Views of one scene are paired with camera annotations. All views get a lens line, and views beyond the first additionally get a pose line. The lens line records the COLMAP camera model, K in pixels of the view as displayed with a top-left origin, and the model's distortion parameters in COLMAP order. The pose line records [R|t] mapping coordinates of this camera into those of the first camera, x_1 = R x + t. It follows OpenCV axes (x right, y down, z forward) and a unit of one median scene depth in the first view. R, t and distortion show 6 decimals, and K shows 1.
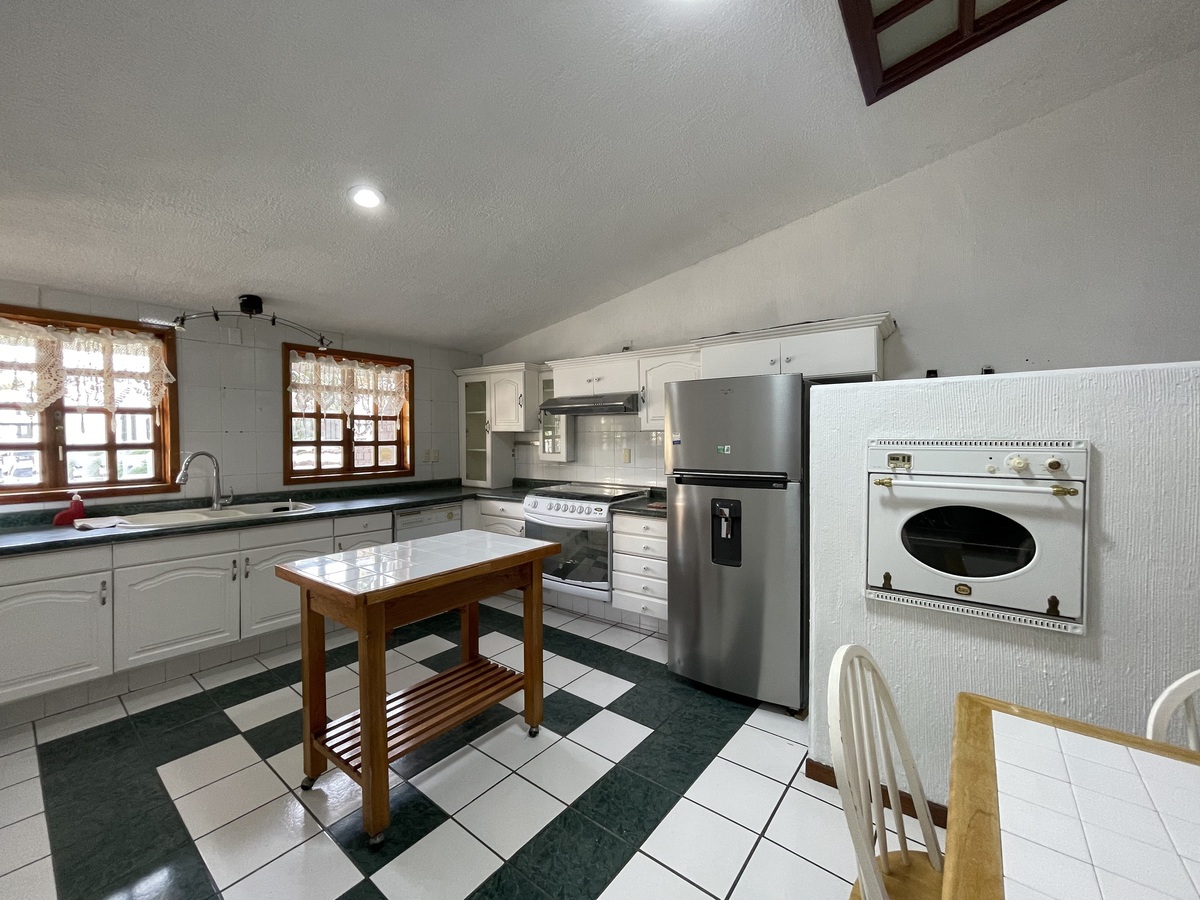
lens RADIAL K [[487.8, 0, 600.4], [0, 487.8, 446.5], [0, 0, 1]] dist [0.001767, -0.001233]
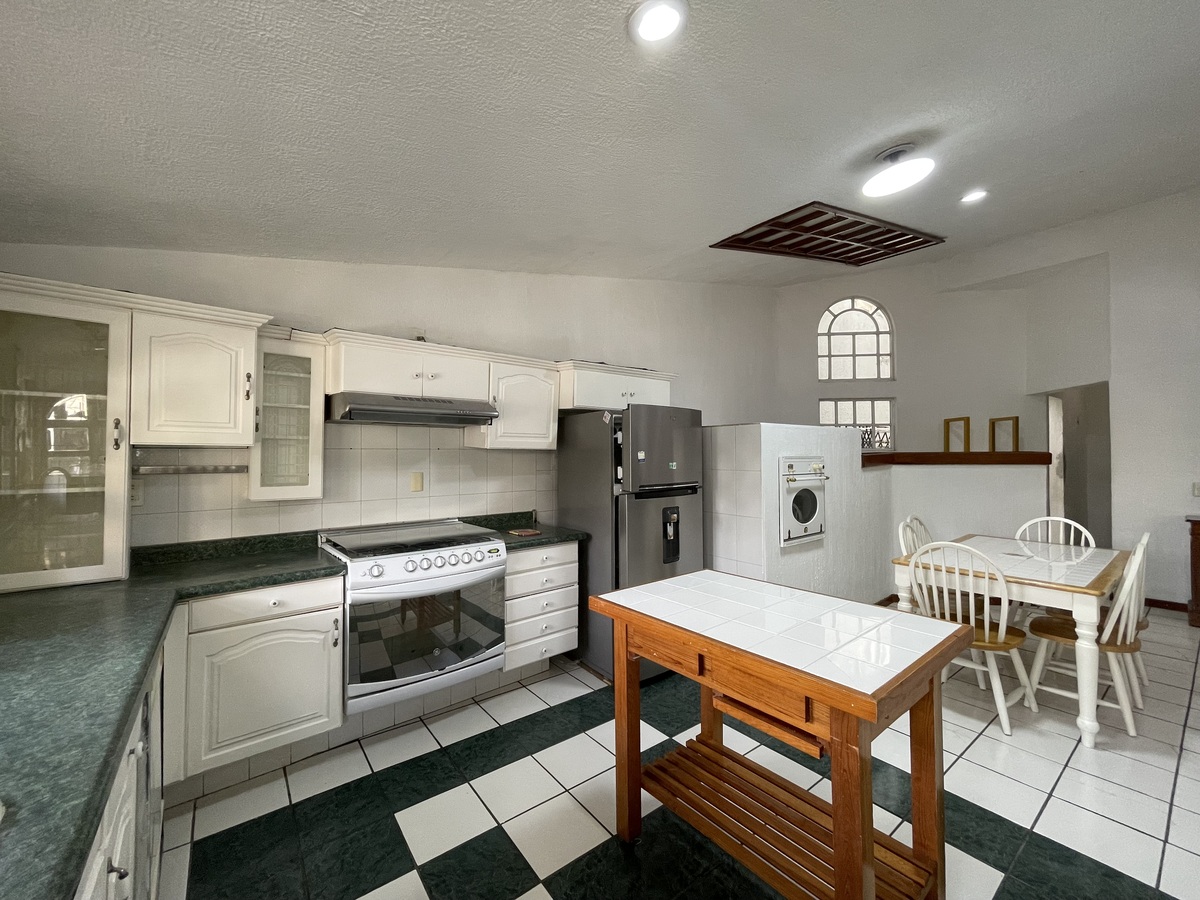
lens RADIAL K [[487.8, 0, 599.9], [0, 487.8, 446.1], [0, 0, 1]] dist [0.001767, -0.001233]
pose [[0.240636, 0.016896, 0.970468, -0.718924], [0.021375, 0.999514, -0.022701, -0.014660], [-0.970380, 0.026207, 0.240158, 0.659137]]
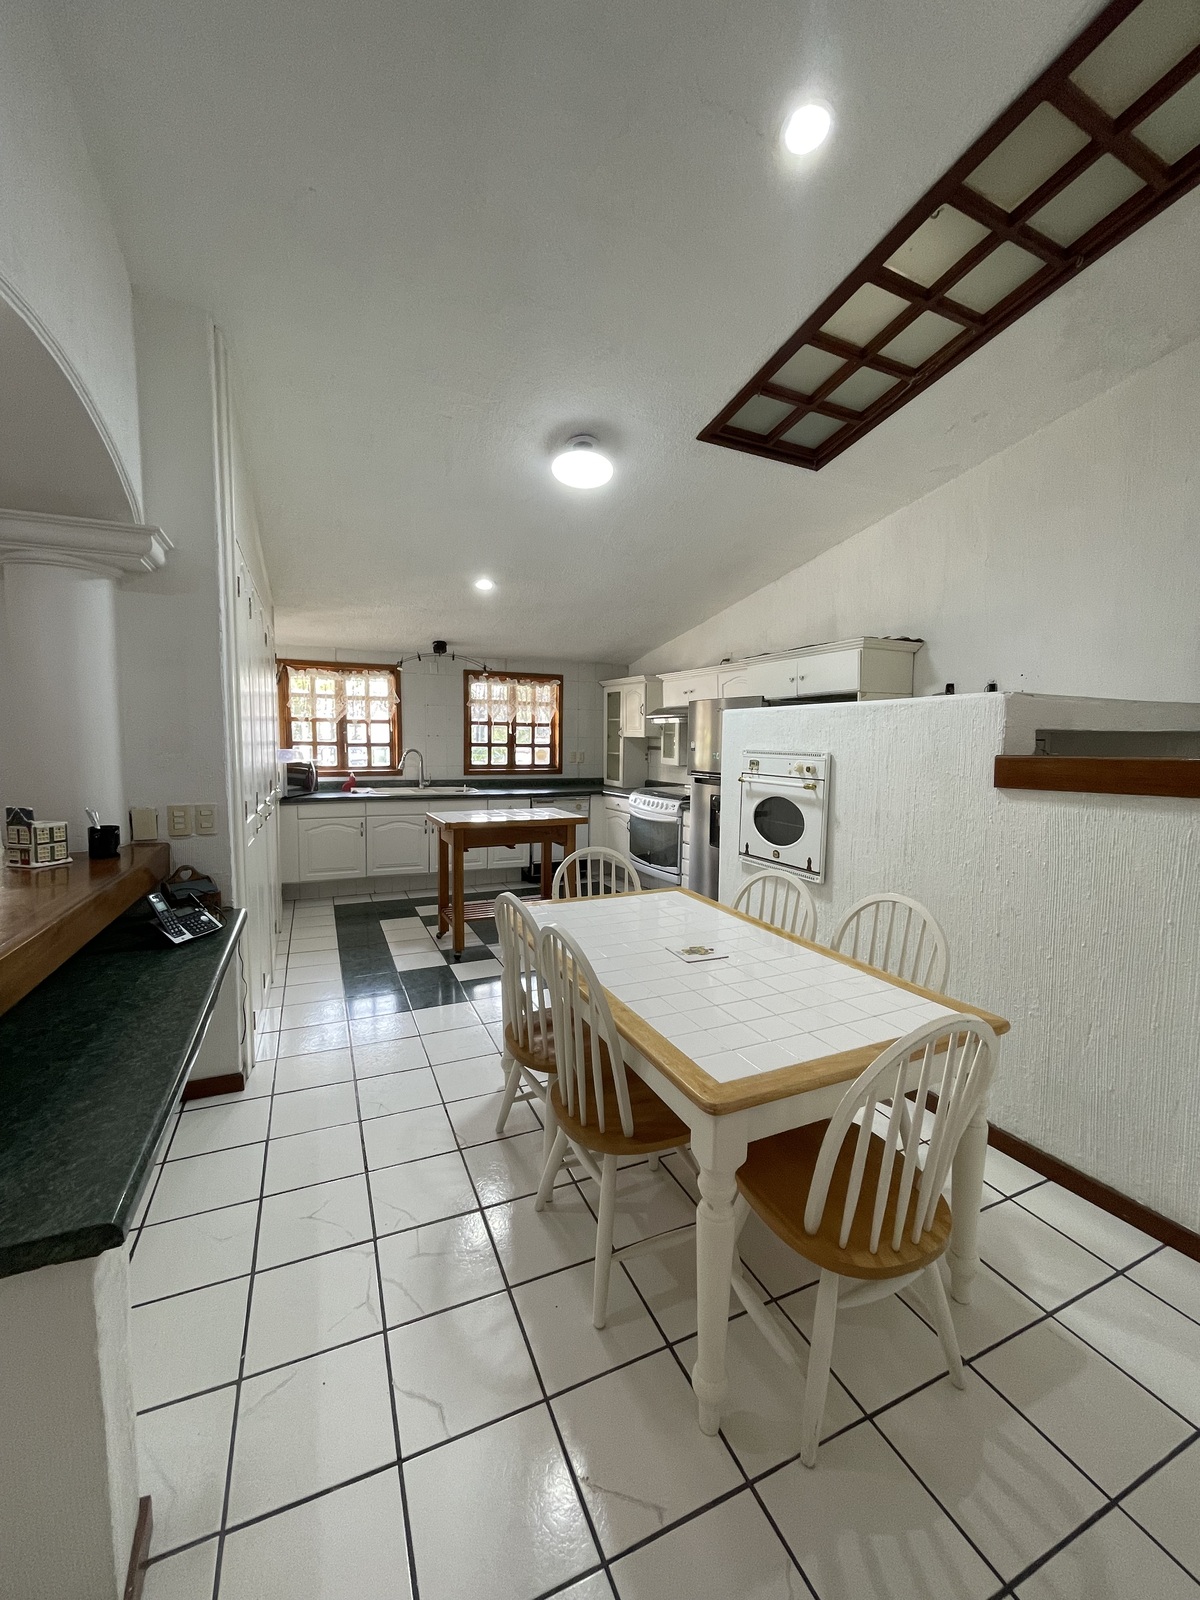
lens RADIAL K [[650.3, 0, 612.6], [0, 650.3, 795.4], [0, 0, 1]] dist [0.001767, -0.001233]
pose [[0.890859, 0.053145, -0.451161, 0.578523], [-0.023401, 0.997184, 0.071256, -0.003701], [0.453677, -0.052922, 0.889593, -0.459707]]
